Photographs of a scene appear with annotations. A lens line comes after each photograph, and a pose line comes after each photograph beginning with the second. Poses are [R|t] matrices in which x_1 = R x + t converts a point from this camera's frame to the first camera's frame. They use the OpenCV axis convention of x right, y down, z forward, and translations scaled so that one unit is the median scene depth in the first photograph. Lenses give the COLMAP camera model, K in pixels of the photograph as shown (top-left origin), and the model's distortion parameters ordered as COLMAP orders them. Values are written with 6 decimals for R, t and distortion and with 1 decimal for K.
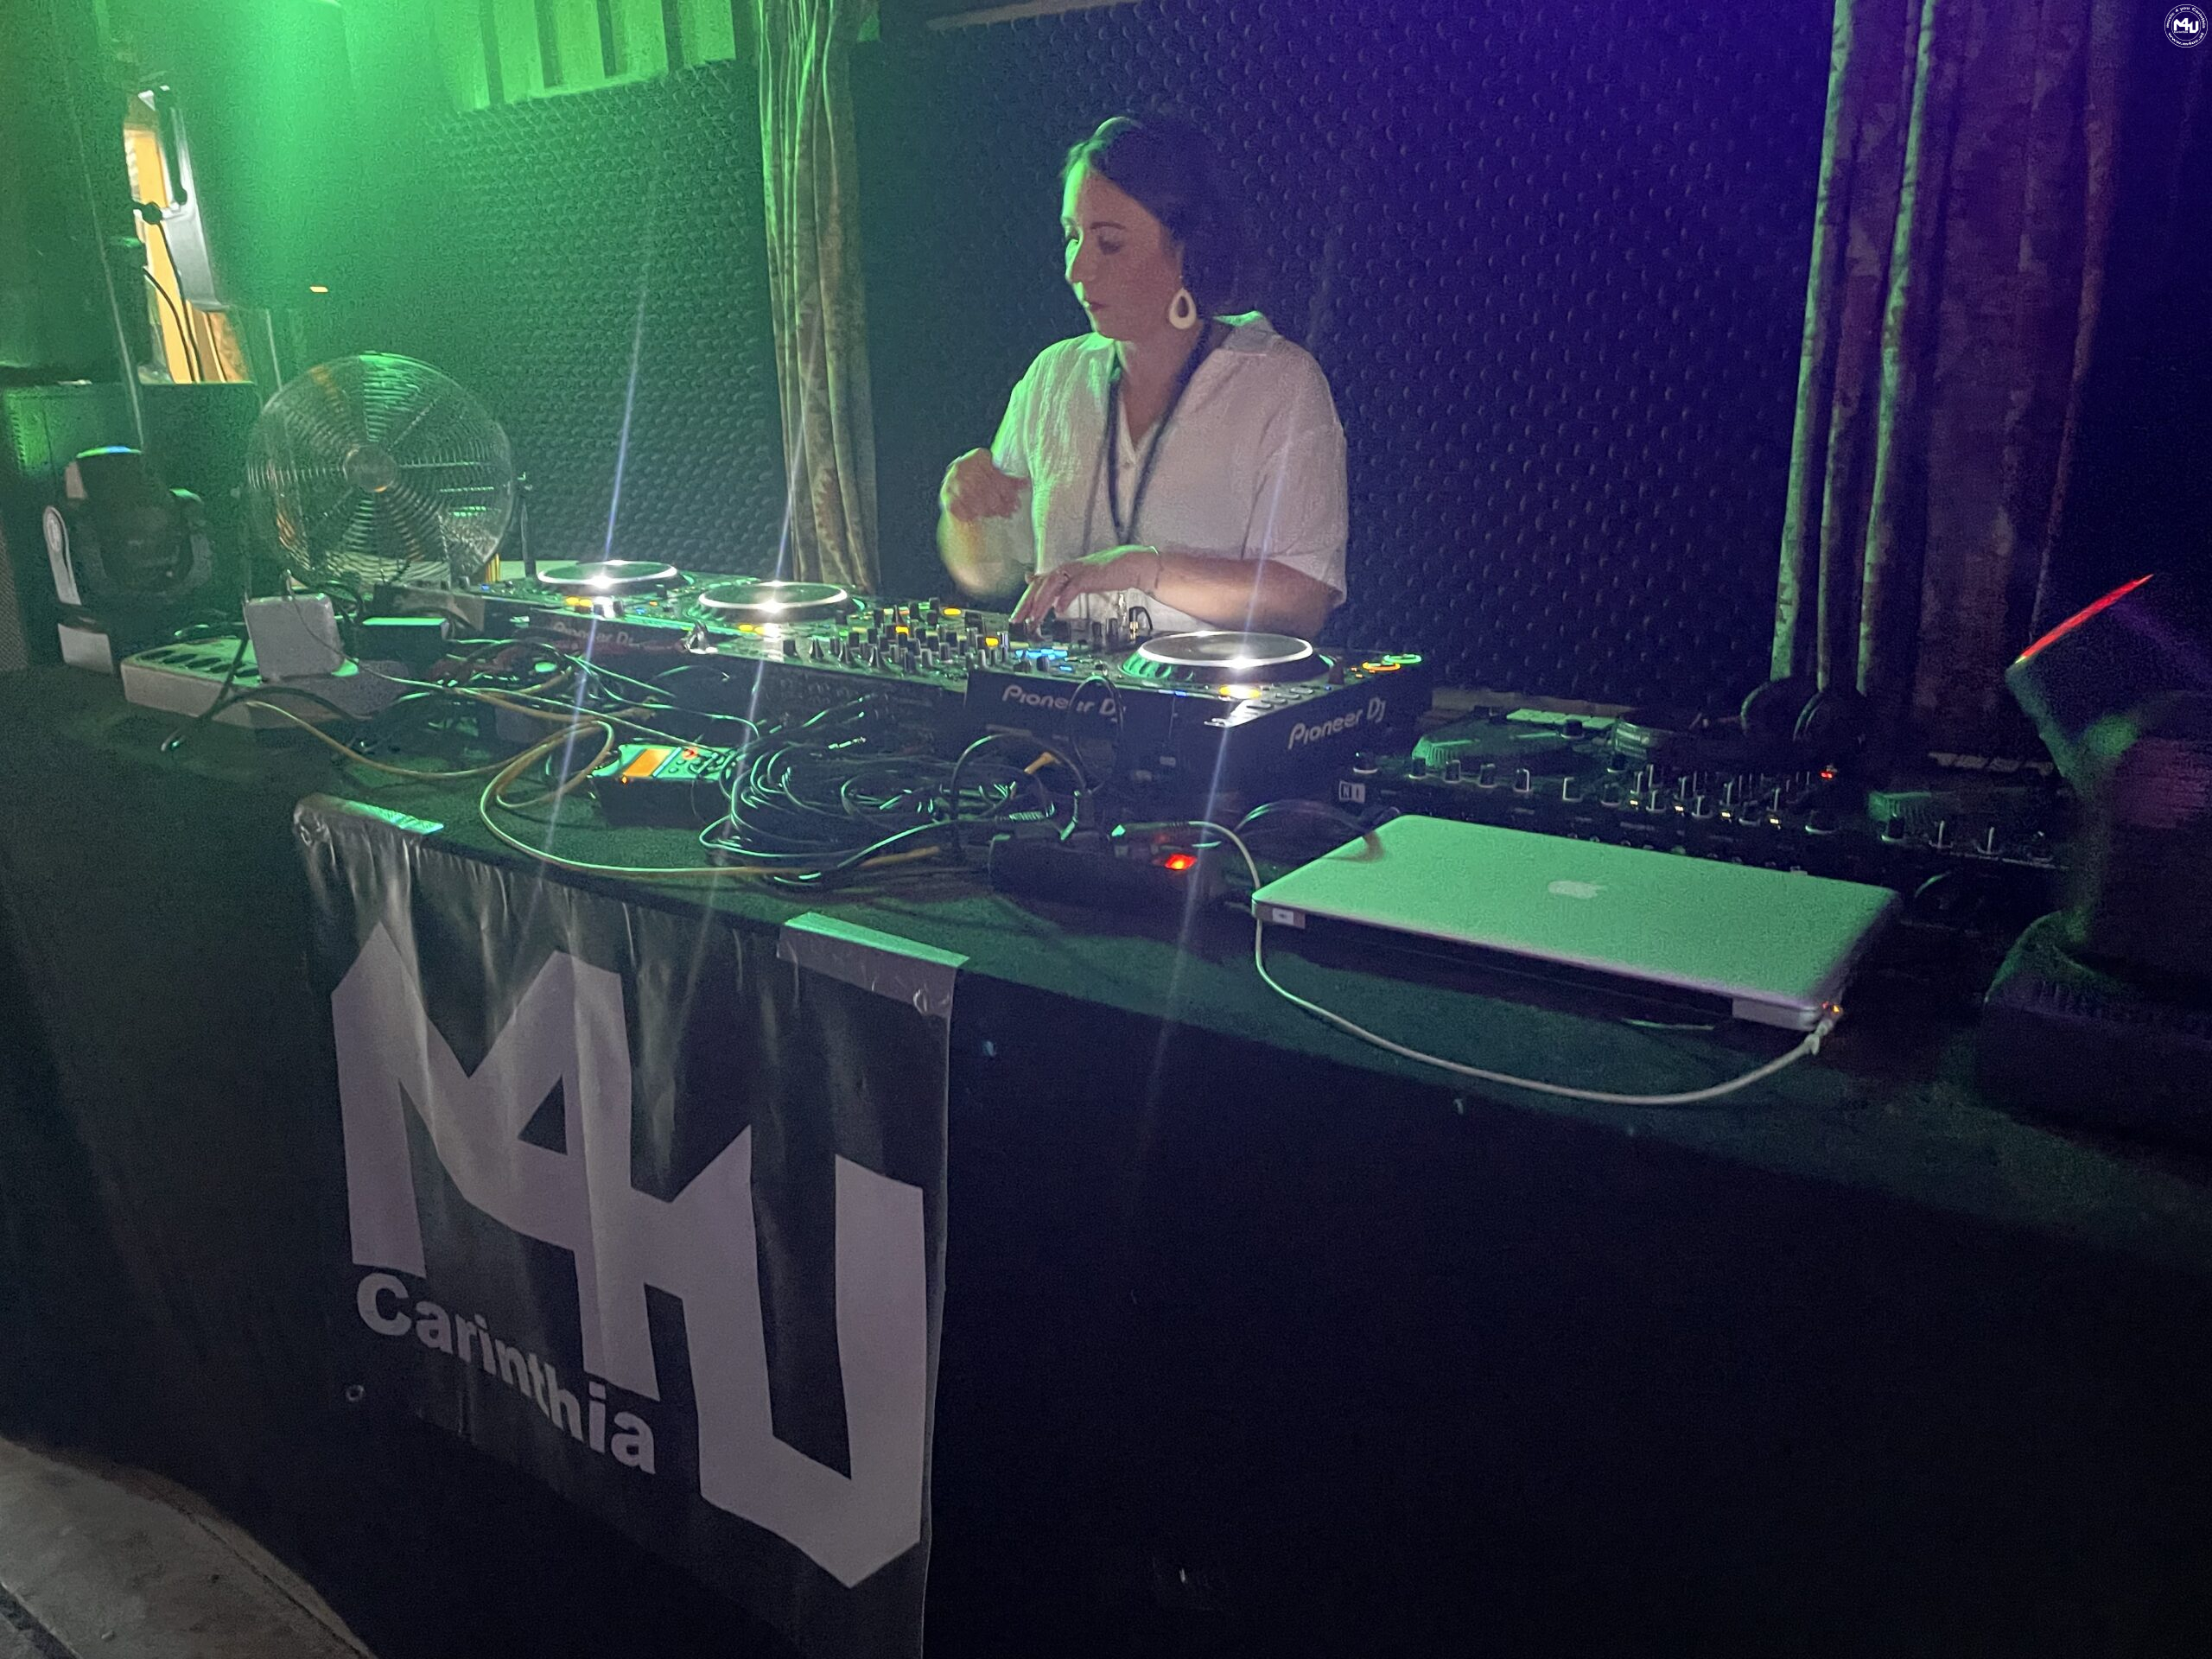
lens RADIAL K [[1655.0, 0, 1123.7], [0, 1655.0, 827.9], [0, 0, 1]] dist [0.104338, -0.127700]
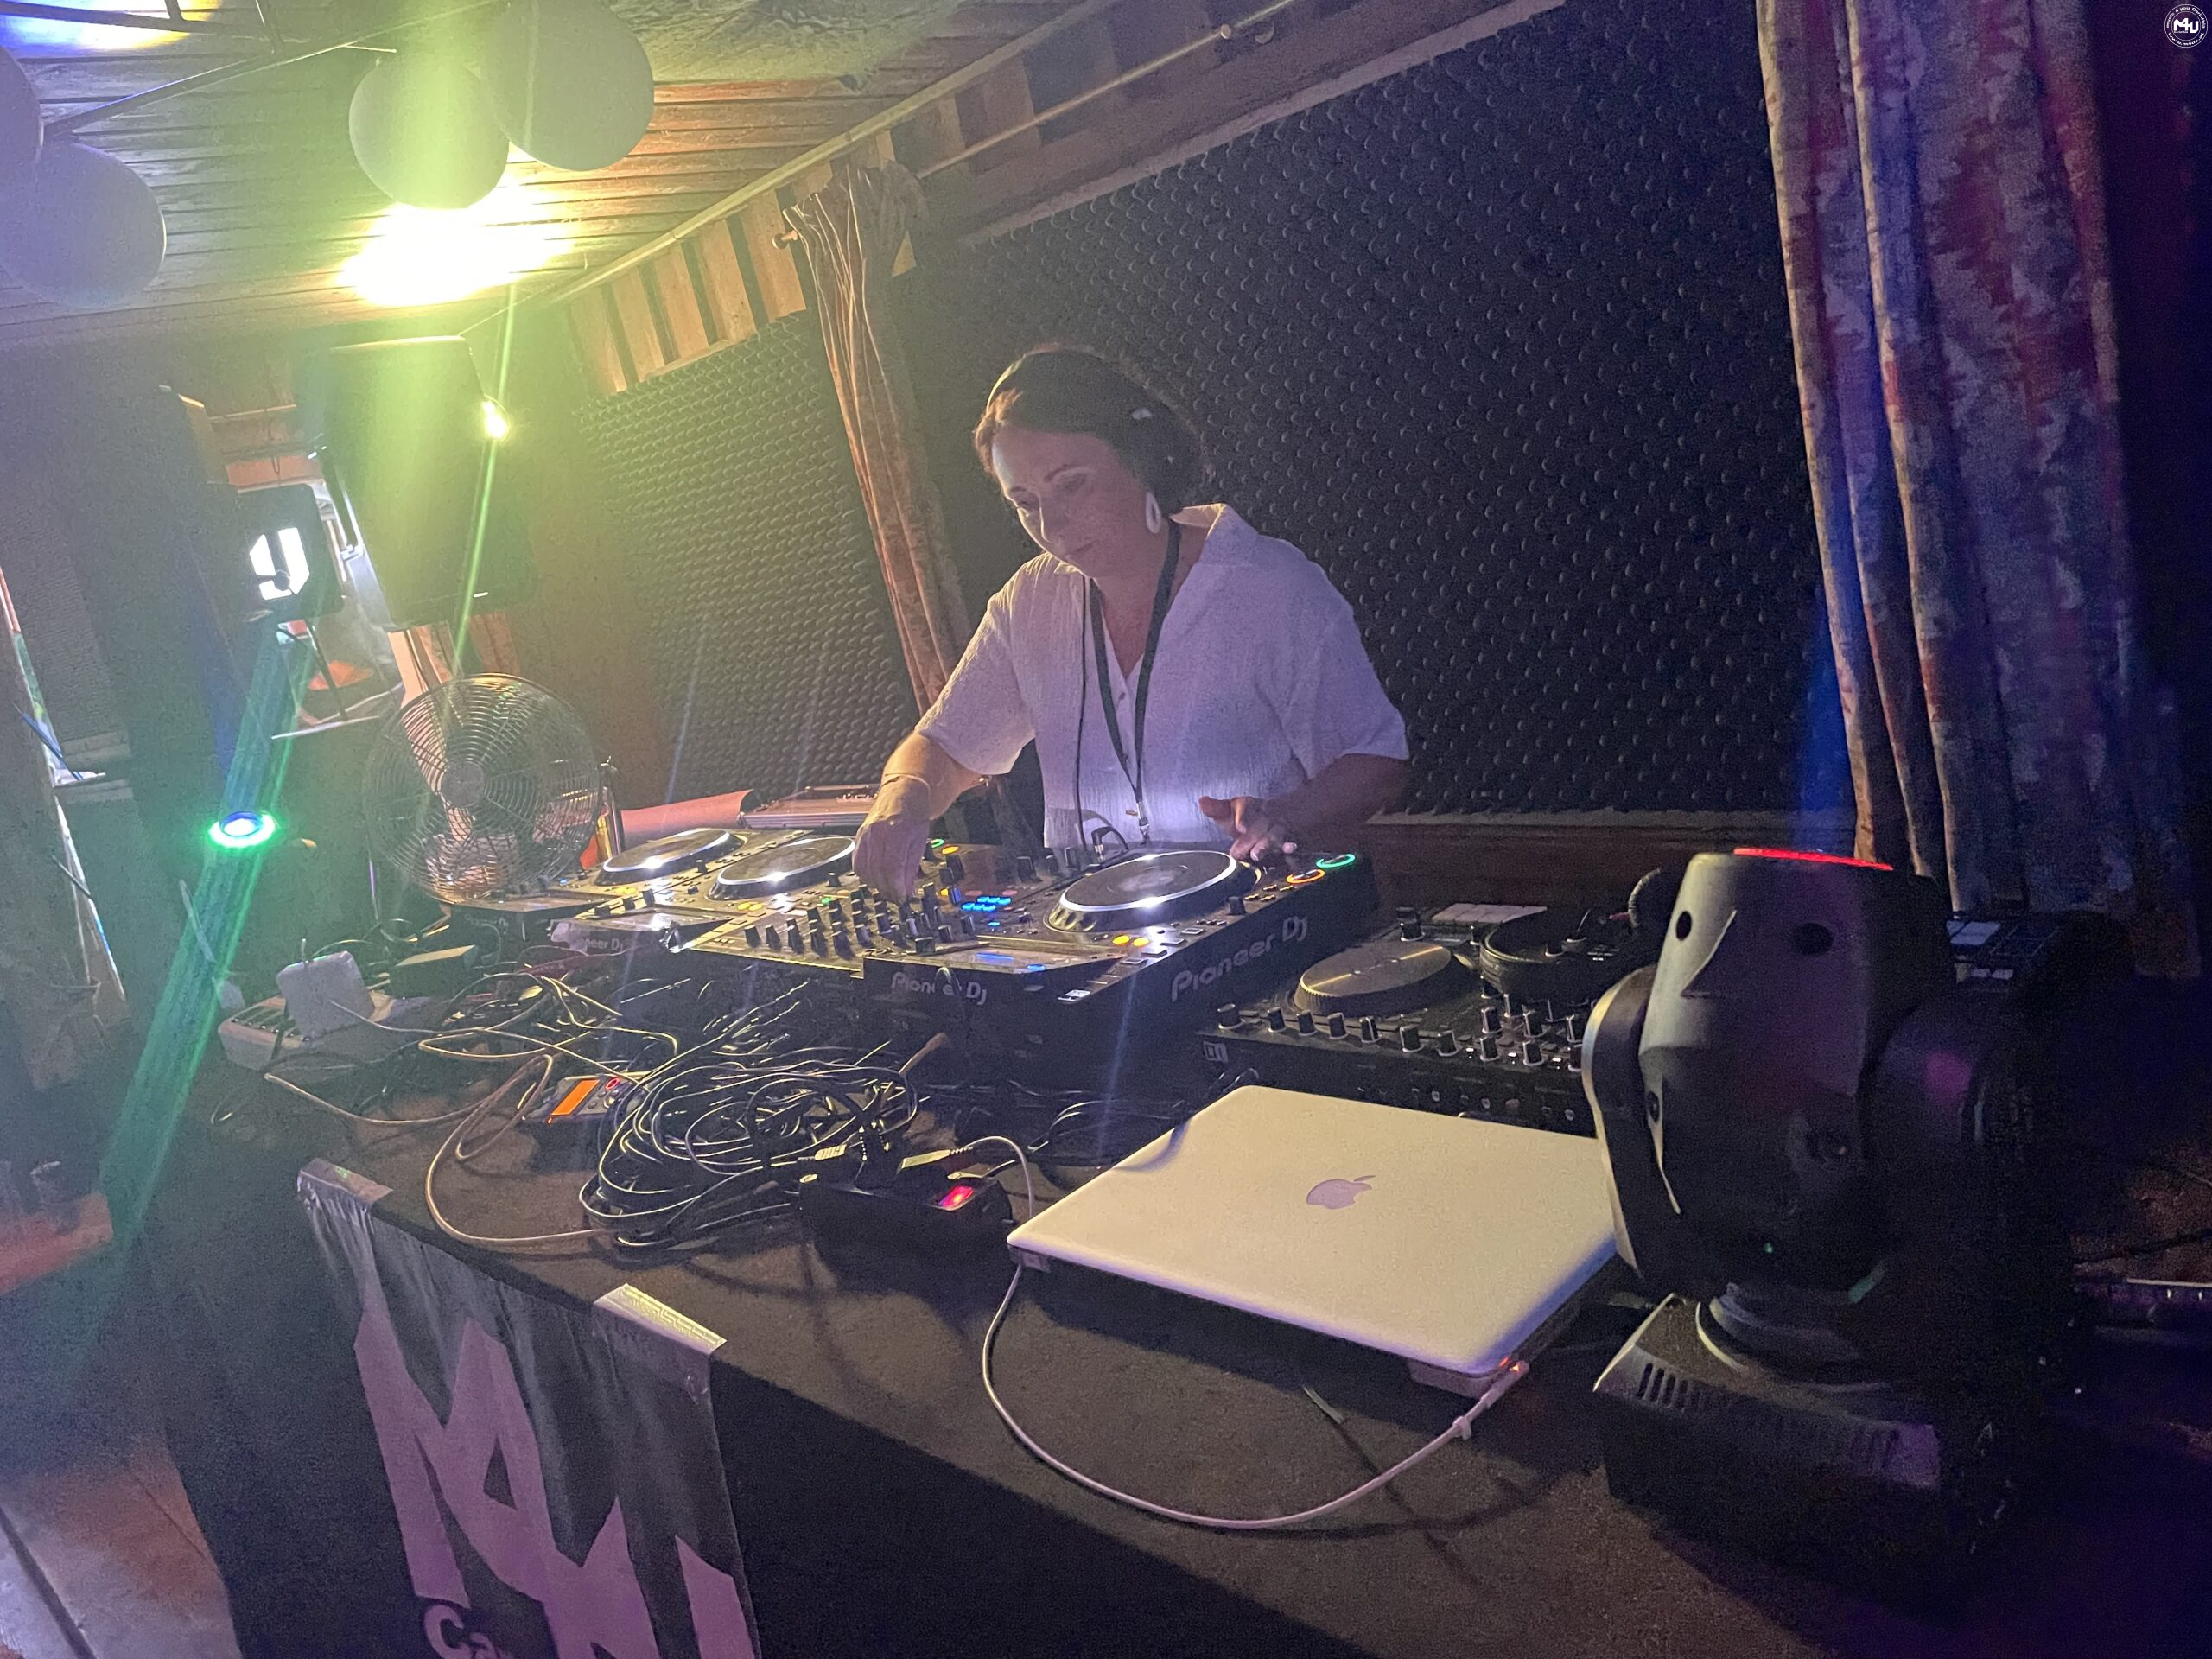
lens RADIAL K [[1655.0, 0, 1123.7], [0, 1655.0, 827.9], [0, 0, 1]] dist [0.104338, -0.127700]
pose [[0.967153, -0.156341, -0.200429, 0.214170], [0.146357, 0.987173, -0.063789, -0.068741], [0.207831, 0.032359, 0.977629, 0.046805]]
